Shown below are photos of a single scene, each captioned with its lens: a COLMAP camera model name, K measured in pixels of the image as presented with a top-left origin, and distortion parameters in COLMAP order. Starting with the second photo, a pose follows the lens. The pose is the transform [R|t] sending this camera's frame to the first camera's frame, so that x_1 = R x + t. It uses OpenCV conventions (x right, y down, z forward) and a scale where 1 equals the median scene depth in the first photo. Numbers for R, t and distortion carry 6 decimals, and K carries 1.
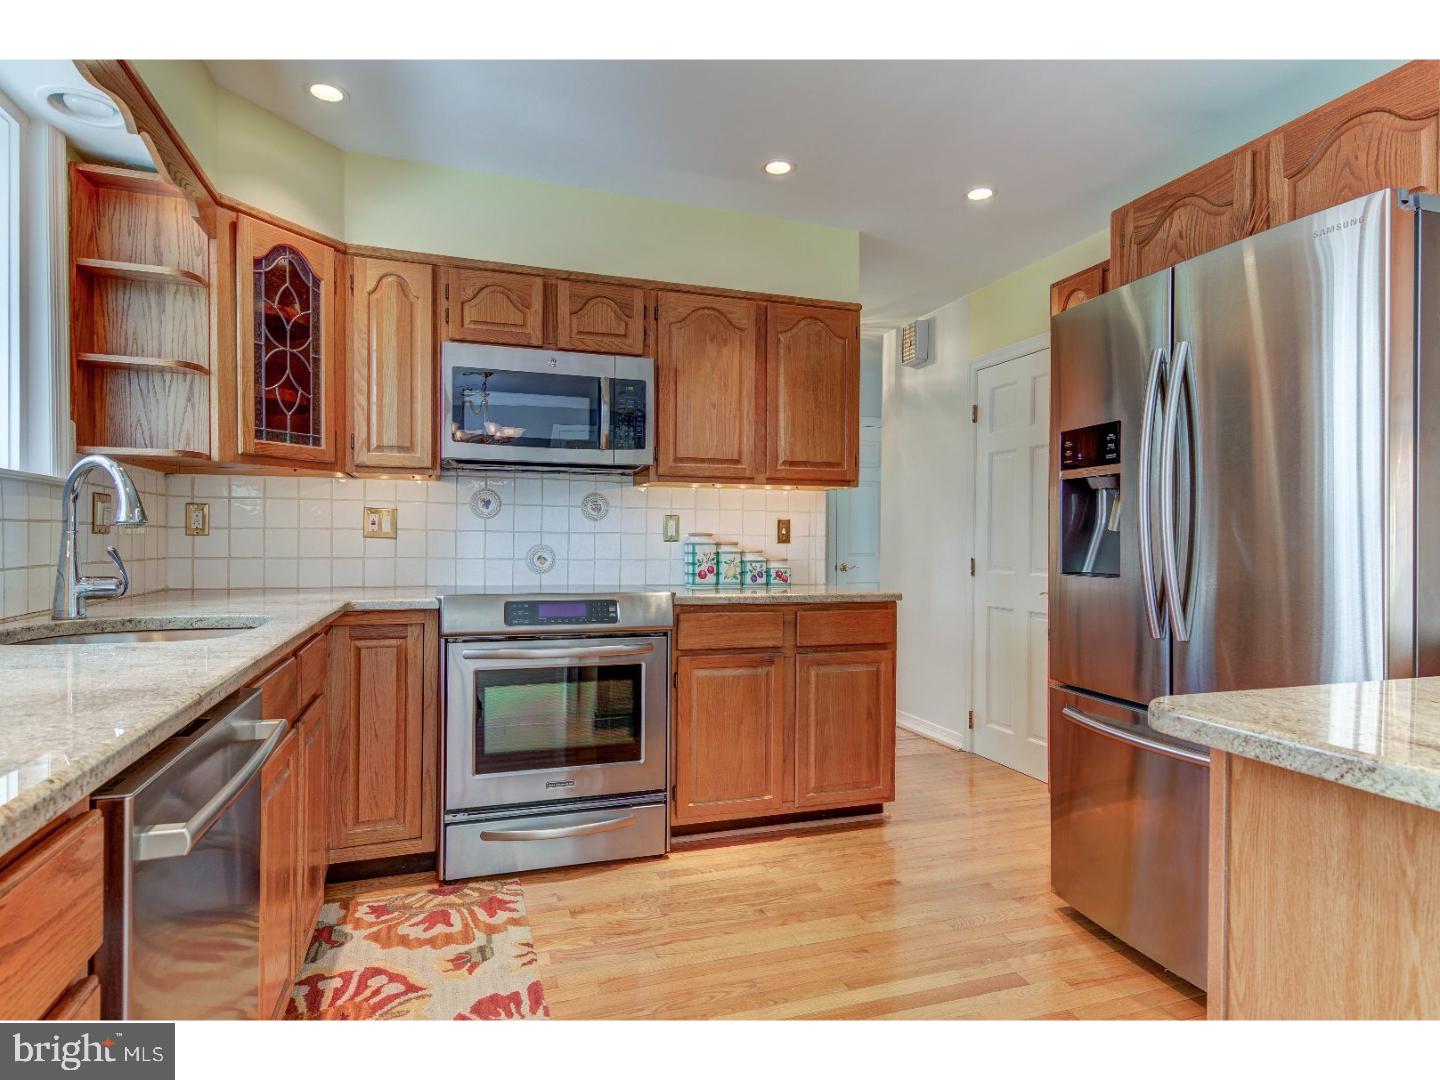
lens RADIAL K [[780.1, 0, 722.7], [0, 780.1, 543.5], [0, 0, 1]] dist [0.006846, 0.000659]
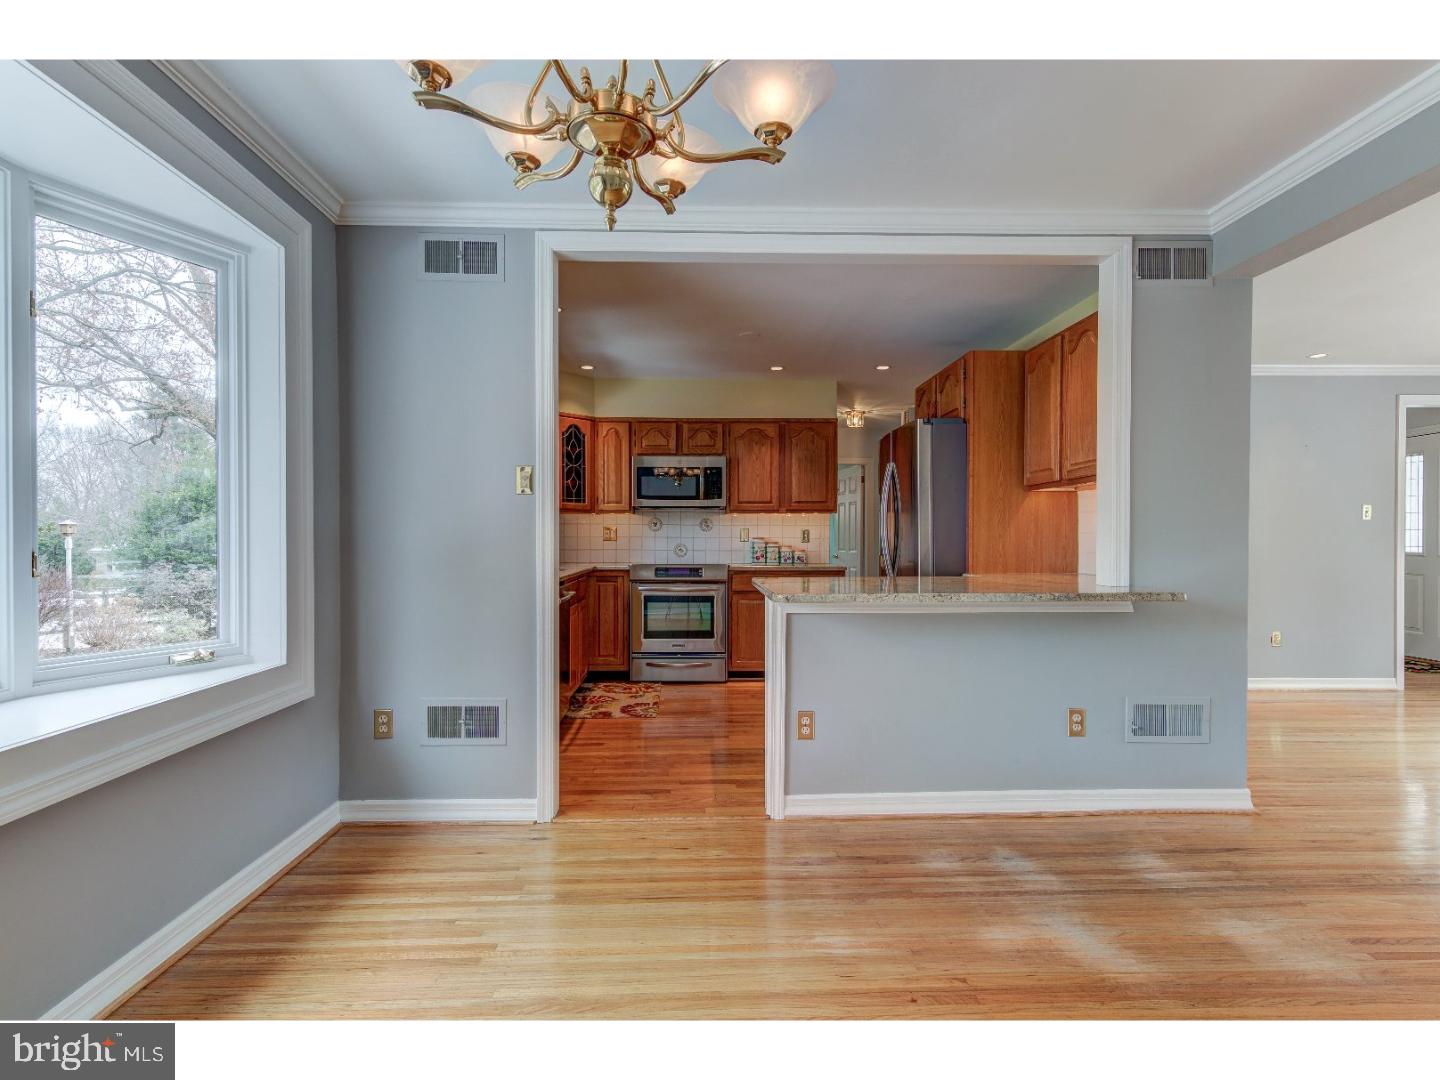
lens RADIAL K [[728.7, 0, 718.1], [0, 728.7, 540.7], [0, 0, 1]] dist [0.007023, -0.001806]
pose [[0.954183, -0.003222, -0.299205, 0.496868], [0.002912, 0.999995, -0.001482, -0.002287], [0.299208, 0.000542, 0.954188, -0.928449]]
